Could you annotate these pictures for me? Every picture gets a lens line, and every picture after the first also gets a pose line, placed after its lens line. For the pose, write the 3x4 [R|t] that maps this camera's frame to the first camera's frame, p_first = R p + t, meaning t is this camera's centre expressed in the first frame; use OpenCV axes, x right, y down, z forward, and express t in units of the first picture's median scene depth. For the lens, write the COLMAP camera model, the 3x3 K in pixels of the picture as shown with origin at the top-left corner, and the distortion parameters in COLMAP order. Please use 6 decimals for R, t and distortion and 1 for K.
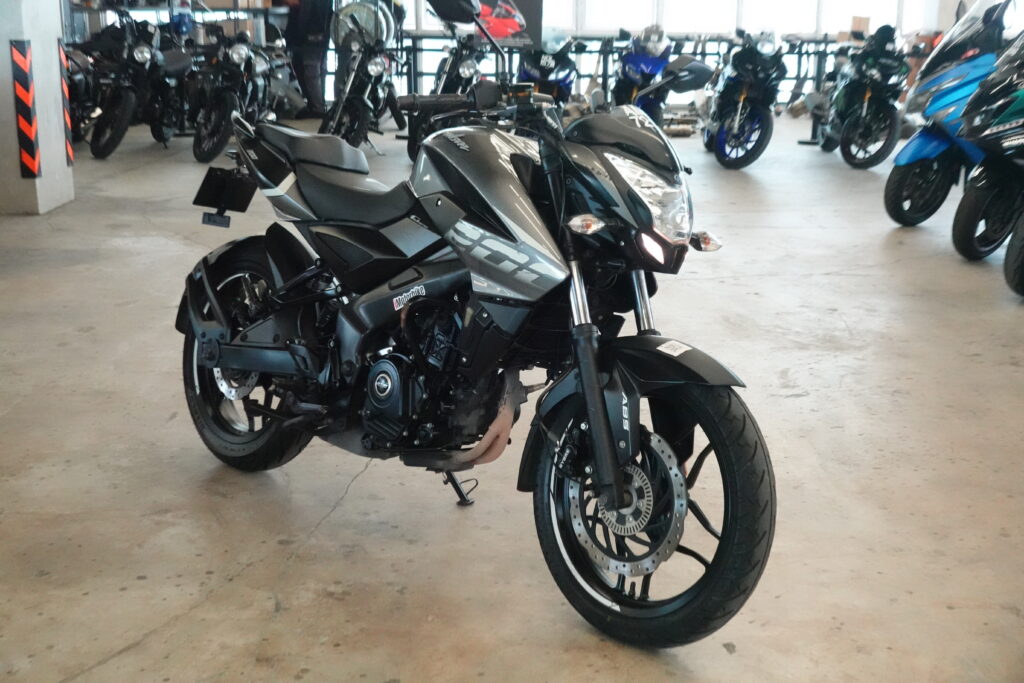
lens RADIAL K [[1358.2, 0, 511.6], [0, 1358.2, 342.3], [0, 0, 1]] dist [-0.029477, 0.000000]
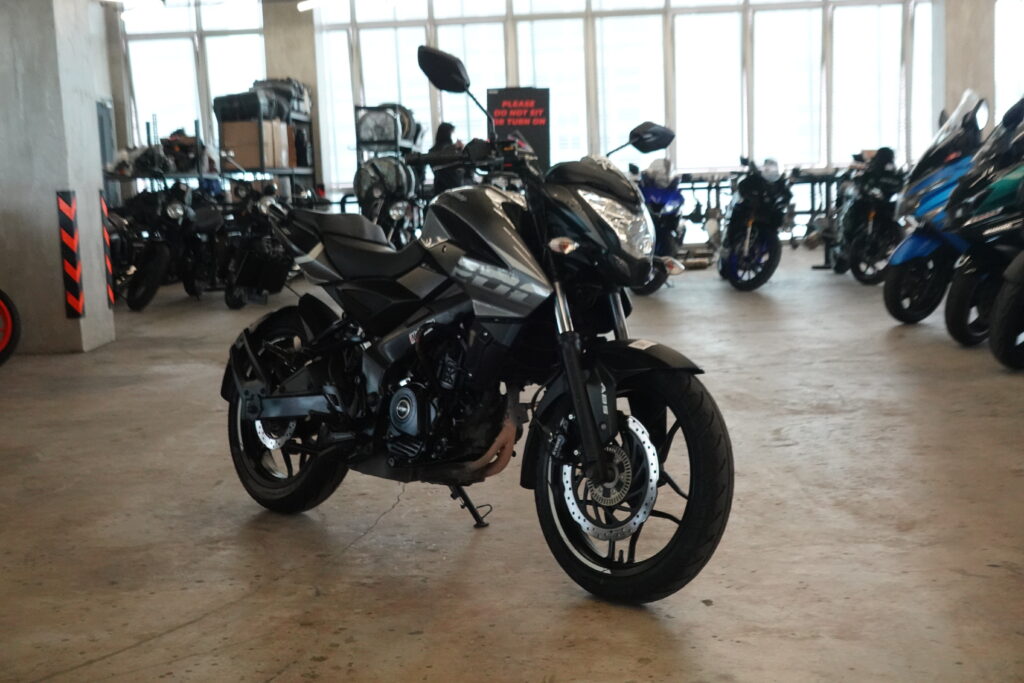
lens RADIAL K [[1431.4, 0, 511.9], [0, 1431.4, 341.0], [0, 0, 1]] dist [-0.029987, 0.000000]
pose [[0.998535, -0.047851, -0.025272, 0.030268], [0.043943, 0.989542, -0.137386, 0.139258], [0.031581, 0.136074, 0.990195, -0.205905]]
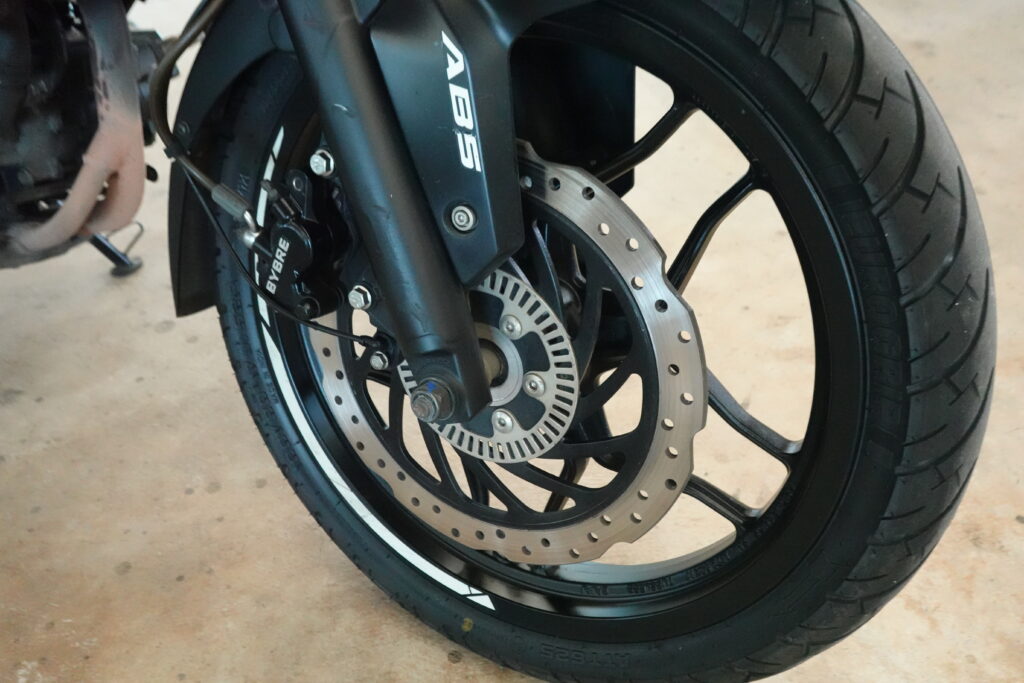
lens RADIAL K [[881.1, 0, 509.4], [0, 881.1, 343.1], [0, 0, 1]] dist [-0.029043, 0.000058]
pose [[0.958875, -0.187383, 0.213183, 0.037028], [0.091853, 0.915540, 0.391598, 0.021230], [-0.268556, -0.355912, 0.895100, 0.670202]]
